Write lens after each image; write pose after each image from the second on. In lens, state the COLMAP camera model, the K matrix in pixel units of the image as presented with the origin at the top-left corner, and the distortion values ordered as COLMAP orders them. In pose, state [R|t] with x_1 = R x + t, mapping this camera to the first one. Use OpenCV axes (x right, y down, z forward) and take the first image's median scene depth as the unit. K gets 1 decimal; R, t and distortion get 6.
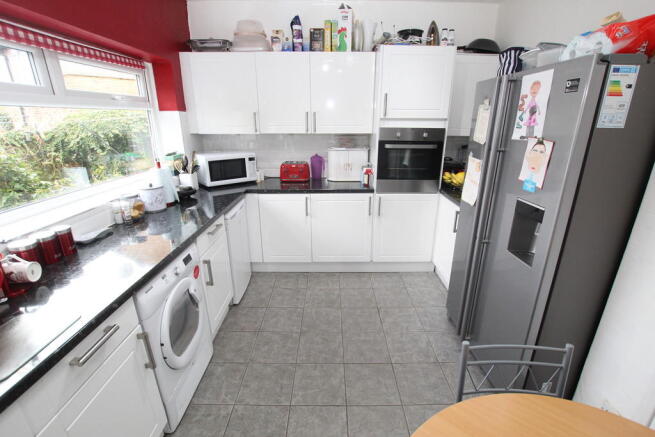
lens RADIAL K [[304.5, 0, 331.9], [0, 304.5, 224.4], [0, 0, 1]] dist [-0.026276, -0.000138]
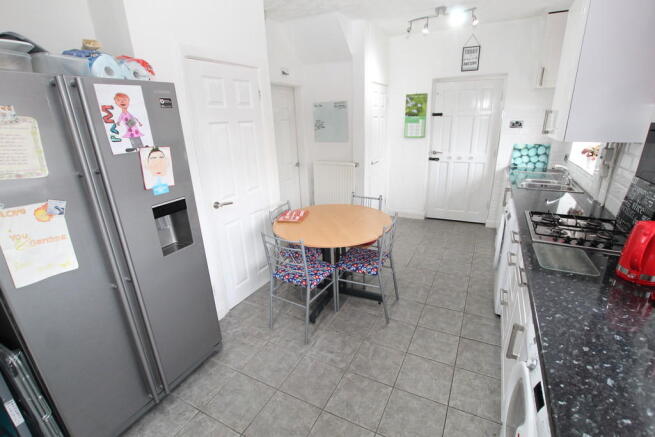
lens RADIAL K [[304.5, 0, 331.9], [0, 304.5, 224.4], [0, 0, 1]] dist [-0.026276, -0.000138]
pose [[-0.887768, -0.129893, 0.441583, -0.215350], [0.176601, 0.789817, 0.587368, -0.296223], [-0.425064, 0.599431, -0.678235, 0.815953]]
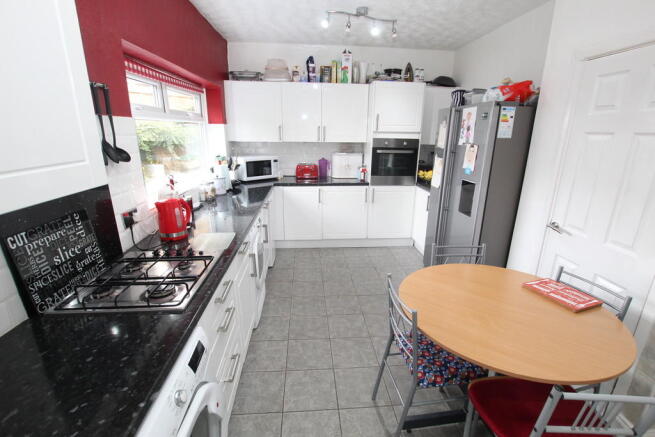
lens RADIAL K [[304.5, 0, 331.9], [0, 304.5, 224.4], [0, 0, 1]] dist [-0.026276, -0.000138]
pose [[0.996746, -0.012294, 0.079667, -0.144294], [0.015126, 0.999271, -0.035054, 0.121056], [-0.079178, 0.036145, 0.996205, -0.354327]]
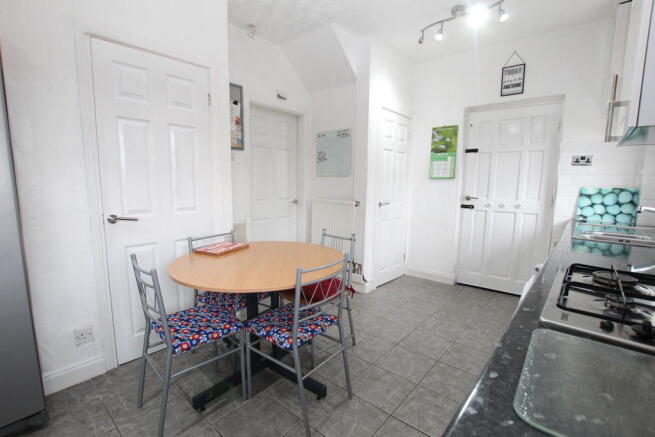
lens RADIAL K [[304.5, 0, 331.9], [0, 304.5, 224.4], [0, 0, 1]] dist [-0.026276, -0.000138]
pose [[-0.758349, -0.103645, 0.643556, -0.328044], [0.196033, 0.905313, 0.376801, -0.035660], [-0.621673, 0.411904, -0.666226, 0.484058]]
